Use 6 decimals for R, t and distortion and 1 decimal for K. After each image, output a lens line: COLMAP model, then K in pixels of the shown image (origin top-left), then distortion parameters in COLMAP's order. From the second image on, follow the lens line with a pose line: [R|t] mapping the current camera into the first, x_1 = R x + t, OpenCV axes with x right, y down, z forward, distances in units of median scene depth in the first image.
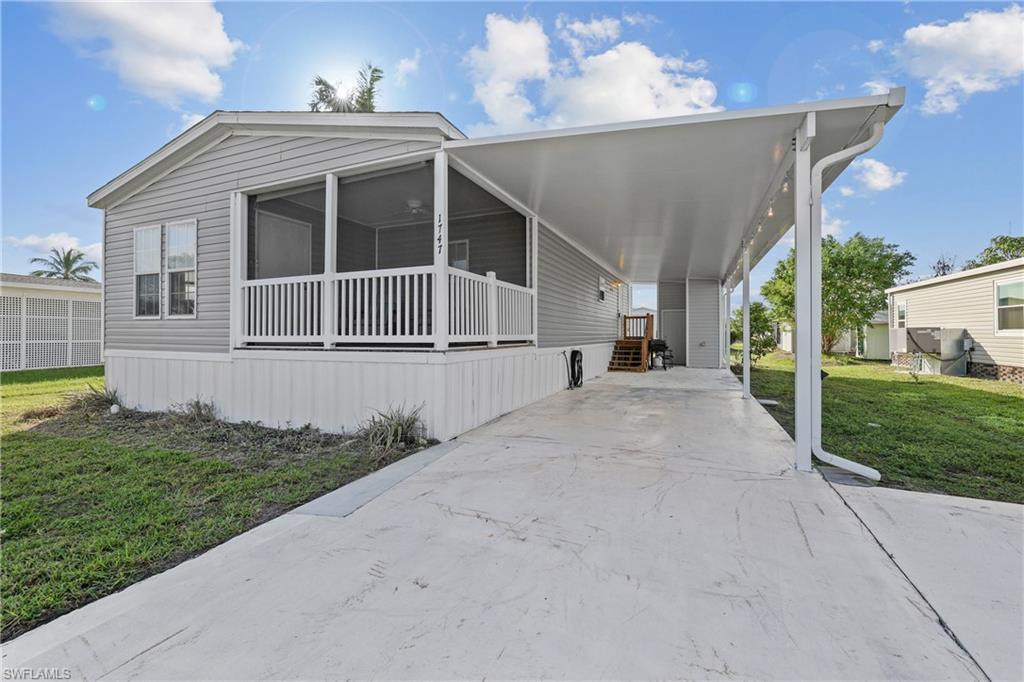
lens RADIAL K [[430.9, 0, 513.7], [0, 430.9, 336.9], [0, 0, 1]] dist [-0.001440, -0.000021]
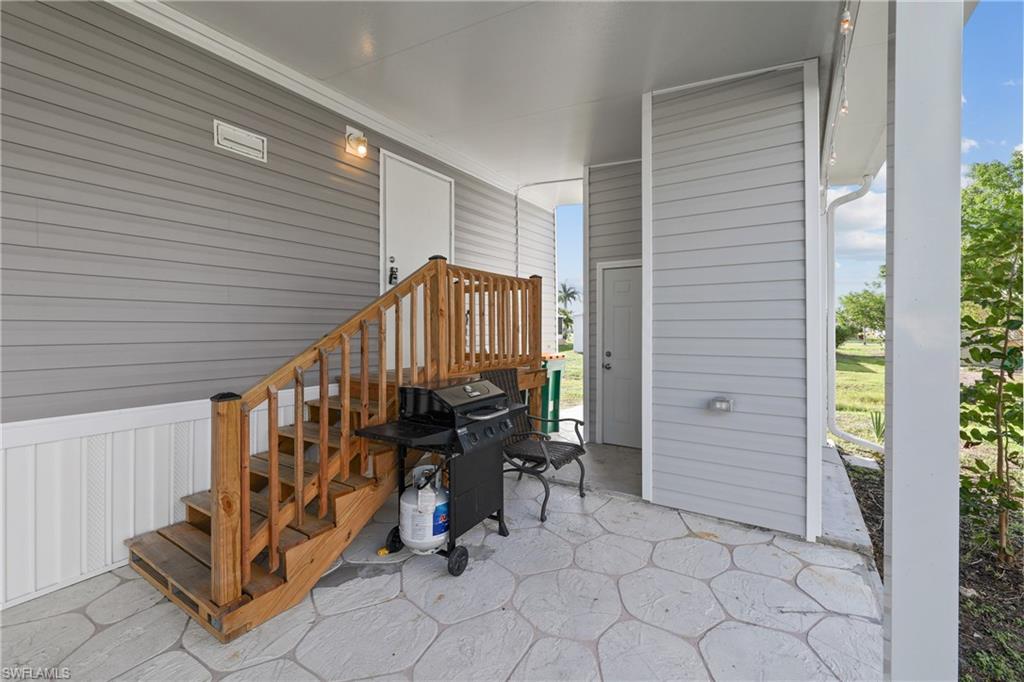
lens RADIAL K [[430.9, 0, 507.7], [0, 430.9, 333.0], [0, 0, 1]] dist [-0.001440, -0.000021]
pose [[0.983136, -0.005425, -0.182793, 0.370260], [0.004716, 0.999980, -0.004312, -0.020725], [0.182812, 0.003377, 0.983142, 0.750454]]
